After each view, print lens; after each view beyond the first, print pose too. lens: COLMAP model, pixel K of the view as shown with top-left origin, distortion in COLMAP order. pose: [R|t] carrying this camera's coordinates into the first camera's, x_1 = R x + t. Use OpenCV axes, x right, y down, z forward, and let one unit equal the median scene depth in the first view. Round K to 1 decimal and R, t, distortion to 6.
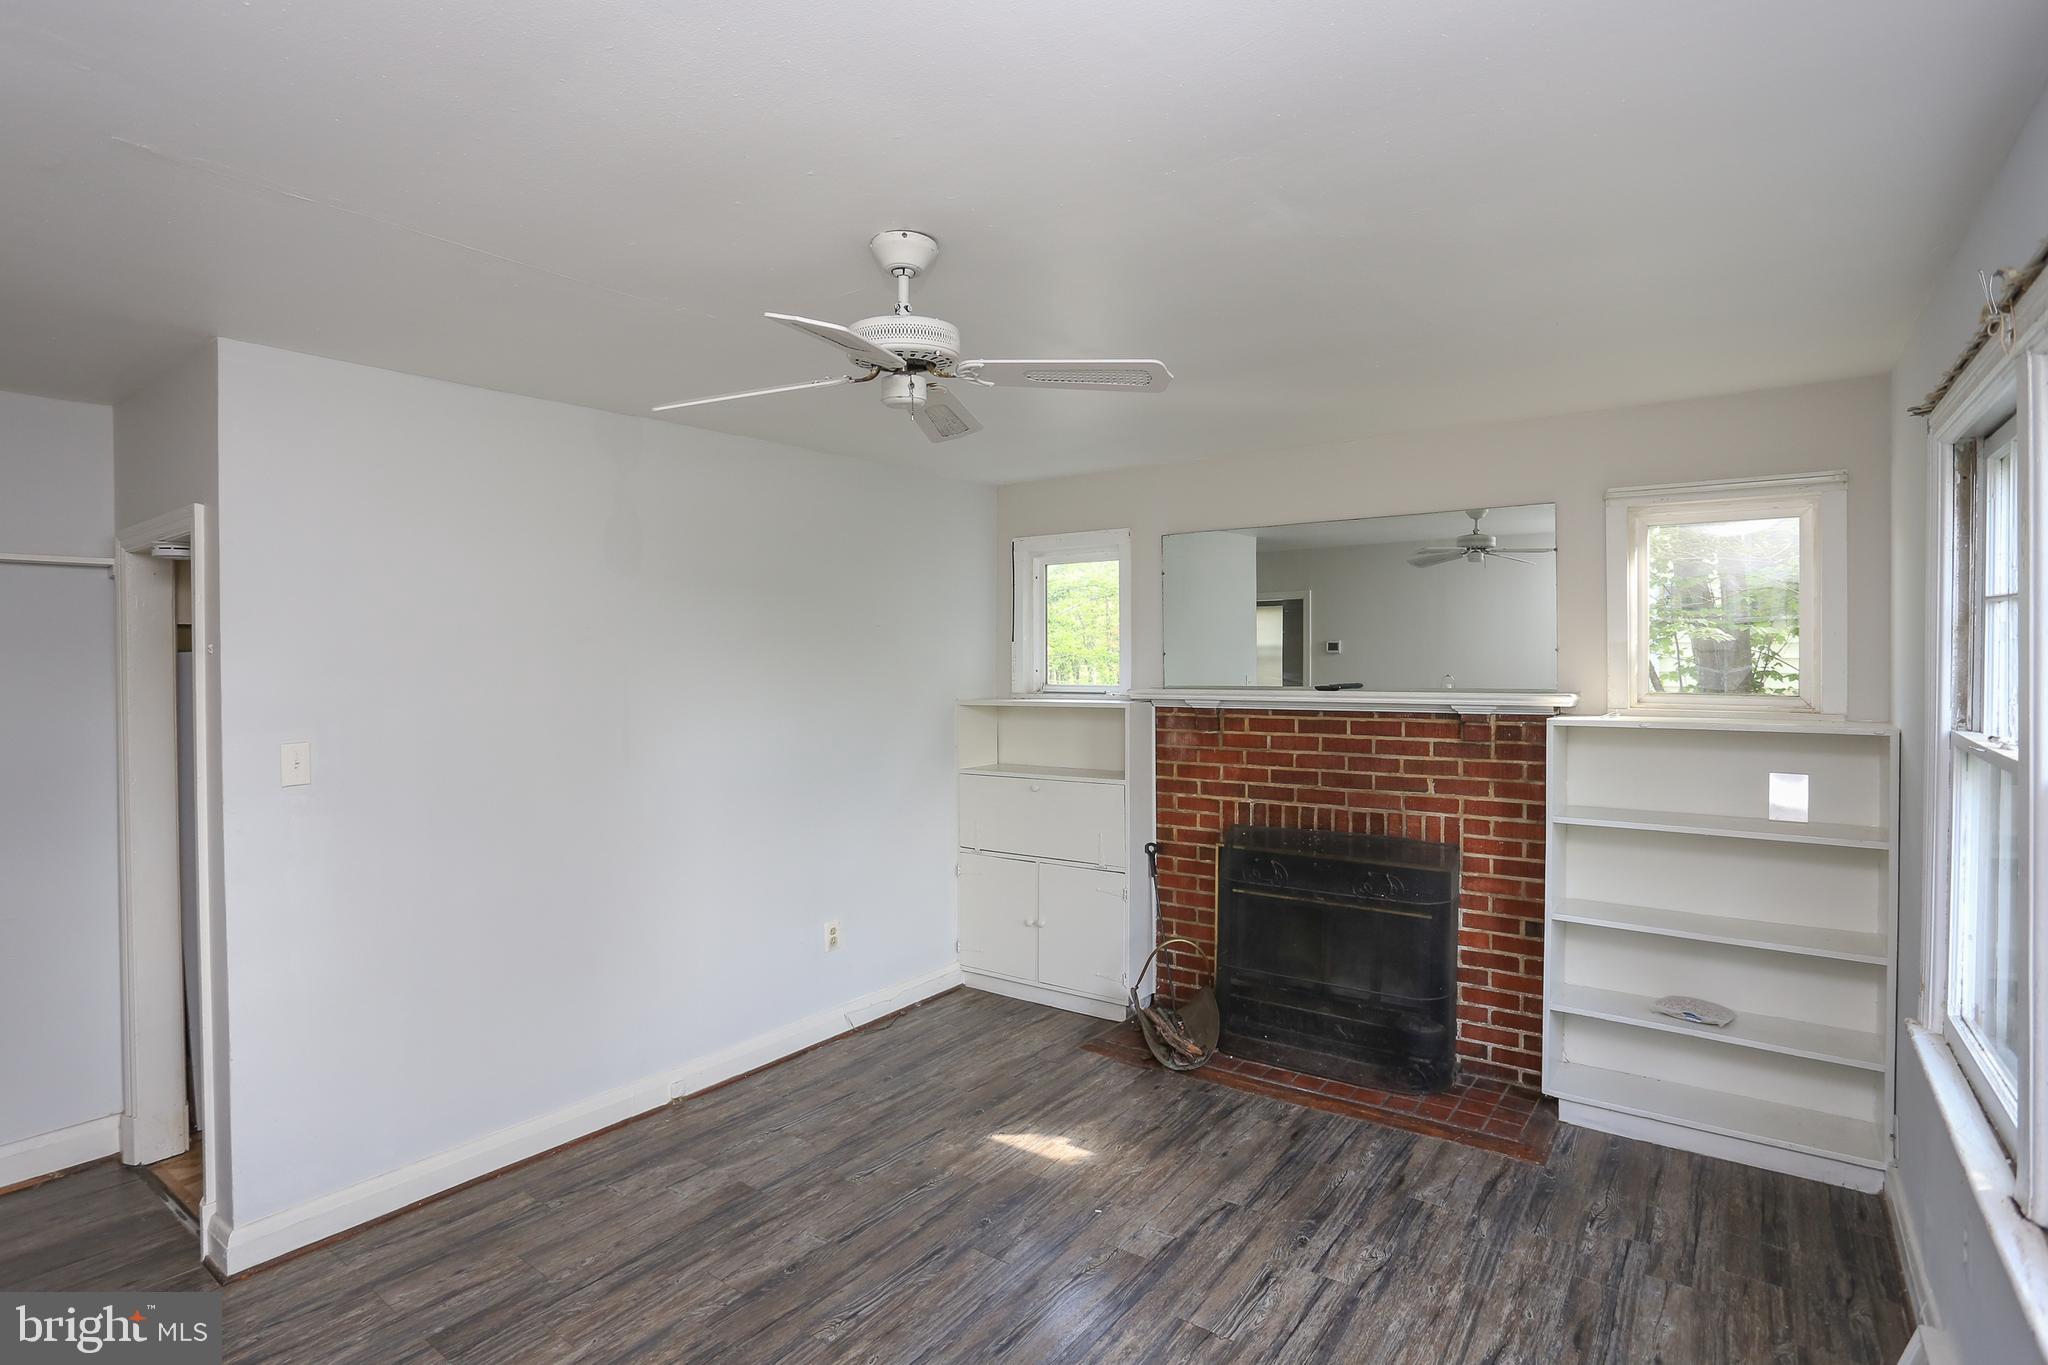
lens RADIAL K [[1026.1, 0, 1022.4], [0, 1026.1, 664.9], [0, 0, 1]] dist [-0.070739, 0.032974]
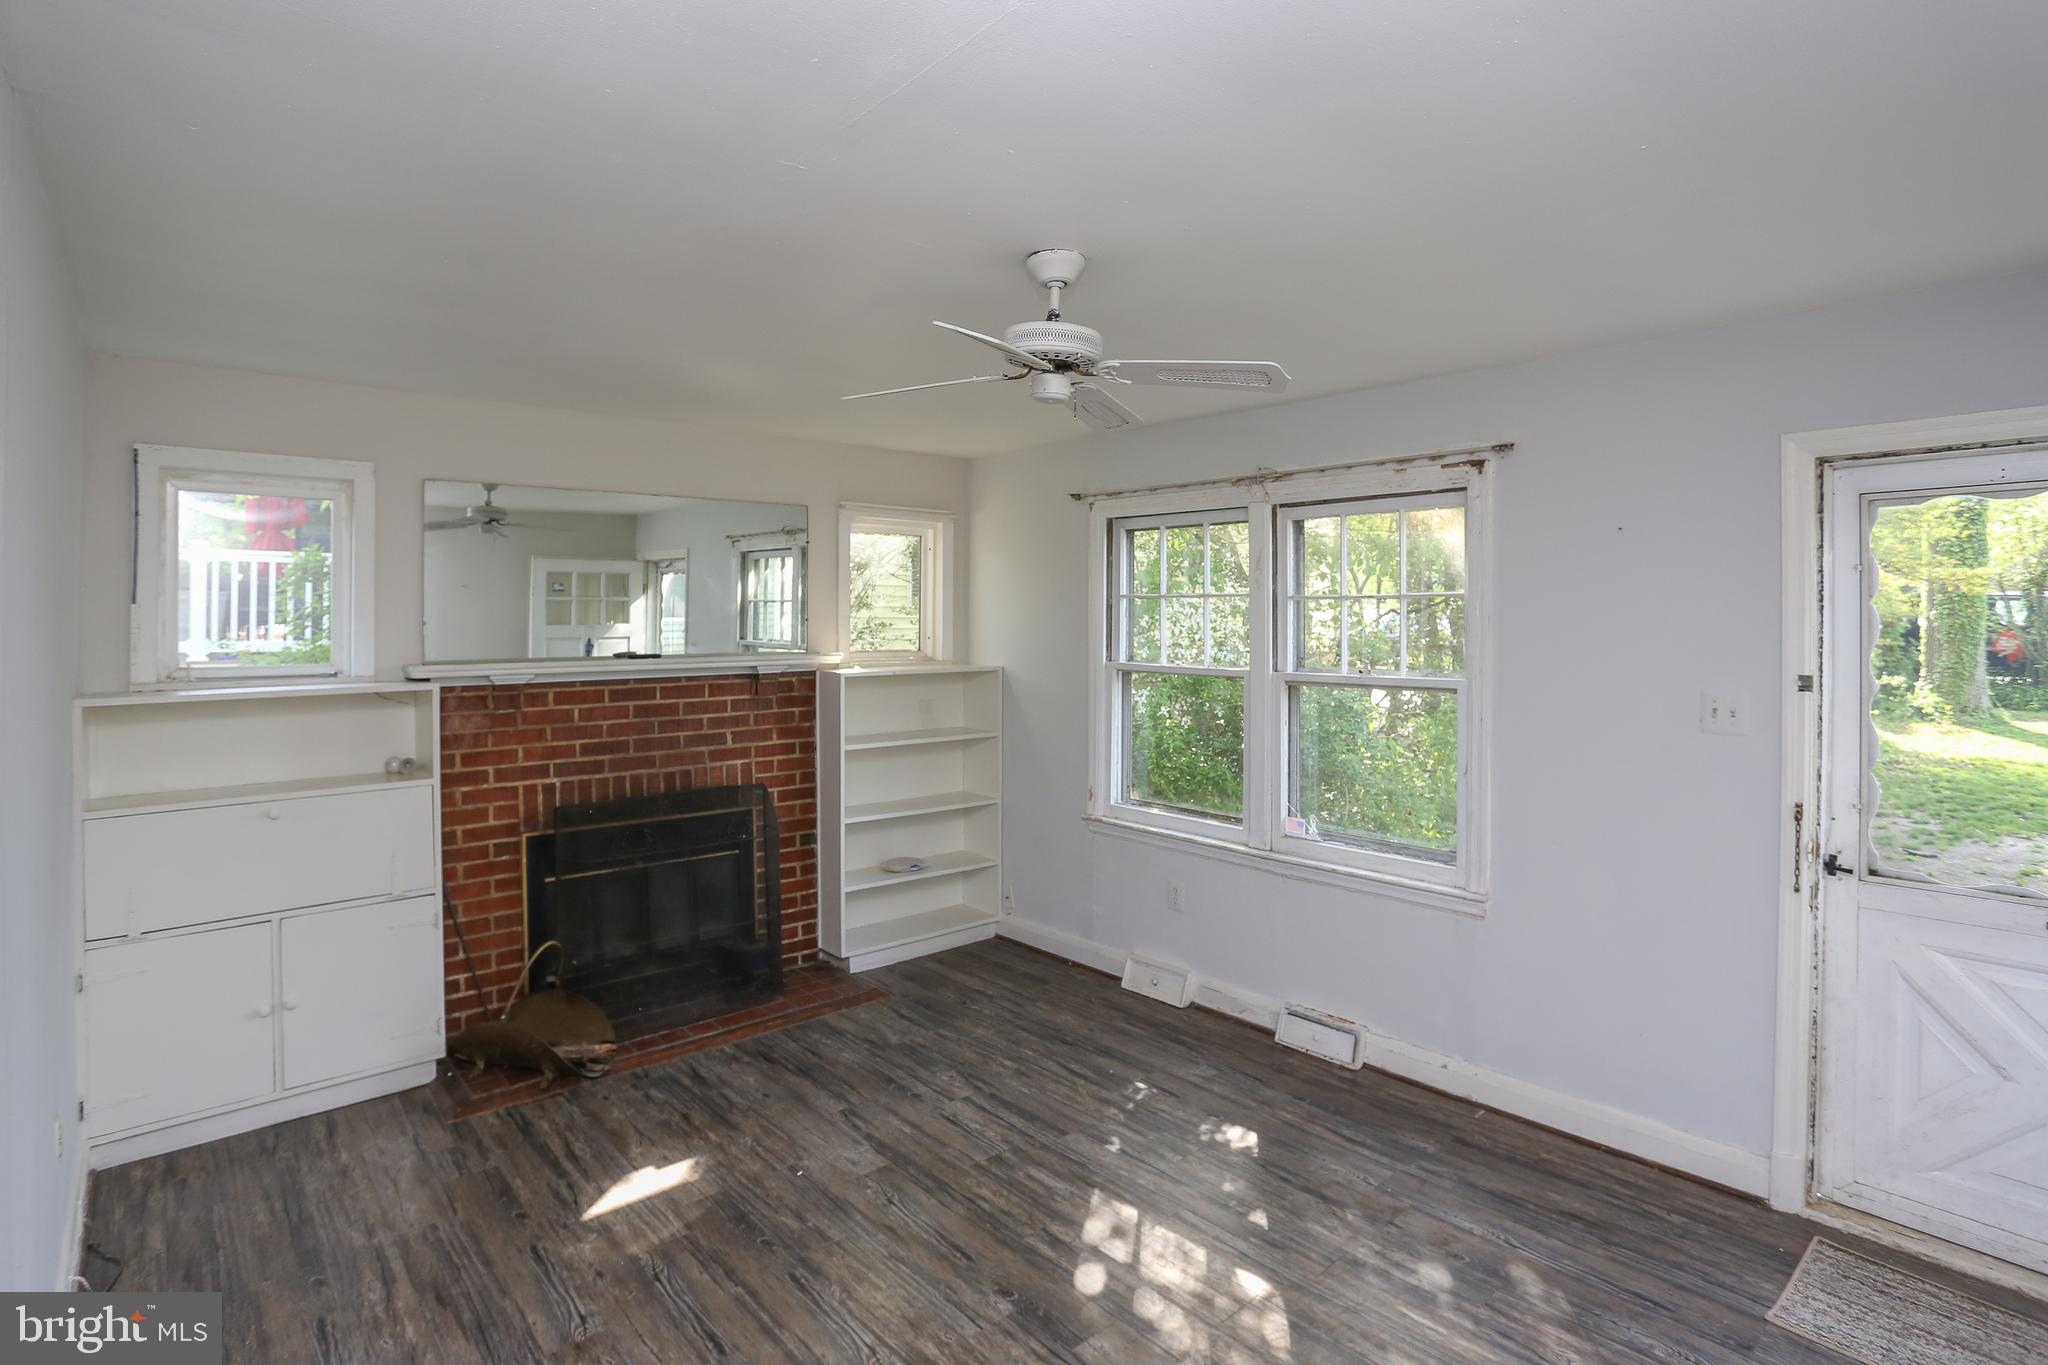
lens RADIAL K [[1029.2, 0, 1030.8], [0, 1029.2, 625.1], [0, 0, 1]] dist [-0.067971, 0.032442]
pose [[0.201621, 0.003356, 0.979458, -0.683059], [0.012413, 0.999905, -0.005981, 0.002672], [-0.979385, 0.013364, 0.201560, 0.443535]]
